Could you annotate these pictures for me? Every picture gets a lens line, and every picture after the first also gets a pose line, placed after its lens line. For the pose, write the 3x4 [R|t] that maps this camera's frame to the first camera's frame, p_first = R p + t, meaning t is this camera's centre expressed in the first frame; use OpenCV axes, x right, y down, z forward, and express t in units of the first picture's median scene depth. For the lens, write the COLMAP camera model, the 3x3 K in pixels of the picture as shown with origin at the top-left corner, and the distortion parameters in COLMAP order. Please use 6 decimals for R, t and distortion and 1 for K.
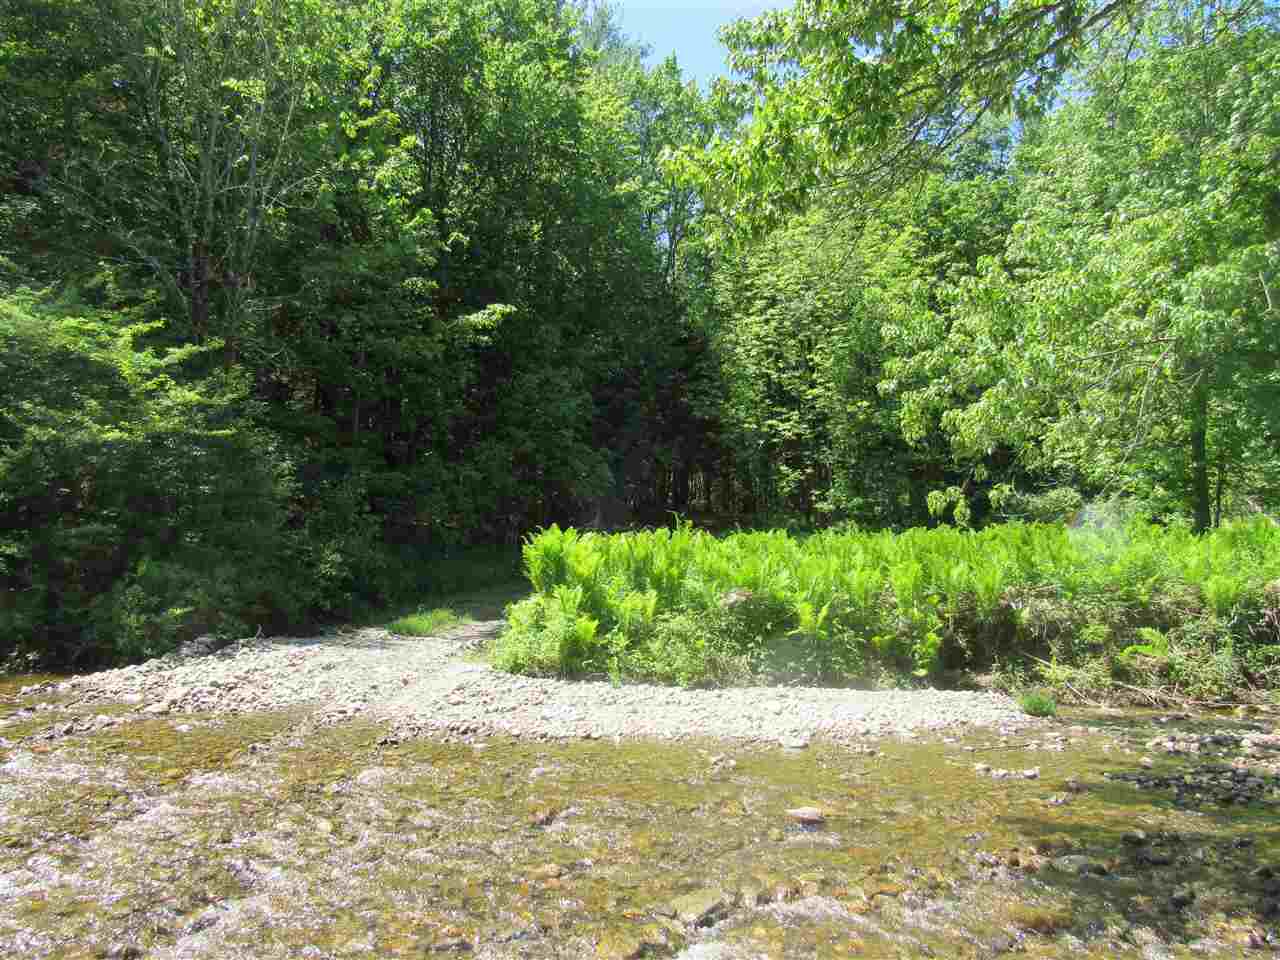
lens RADIAL K [[881.4, 0, 675.9], [0, 881.4, 502.9], [0, 0, 1]] dist [-0.058421, 0.036186]
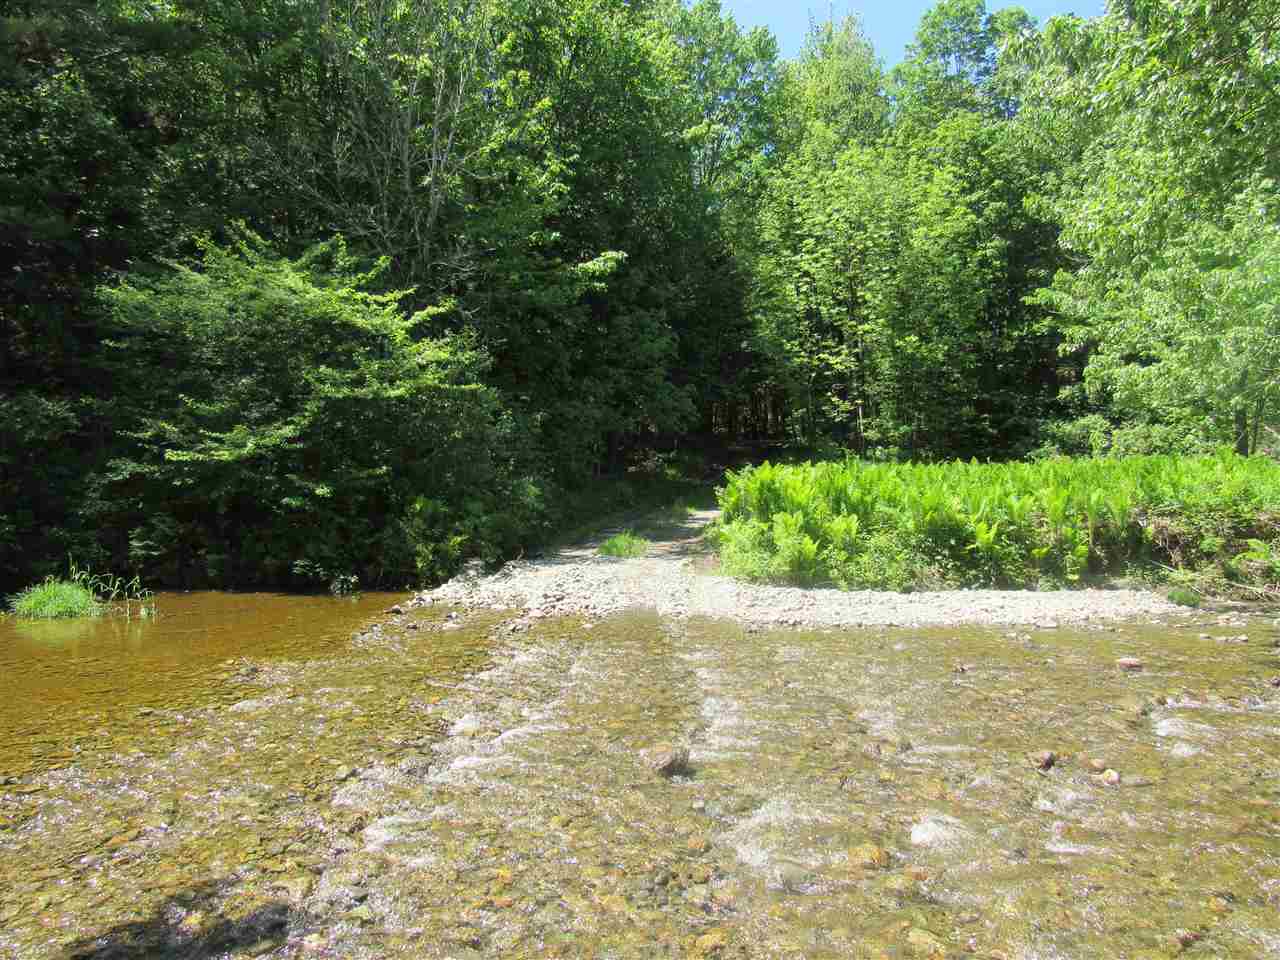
lens RADIAL K [[881.4, 0, 675.9], [0, 881.4, 502.9], [0, 0, 1]] dist [-0.058421, 0.036186]
pose [[0.999423, -0.014972, 0.030496, -0.303641], [0.012293, 0.996202, 0.086200, -0.024256], [-0.031671, -0.085775, 0.995811, -0.198059]]
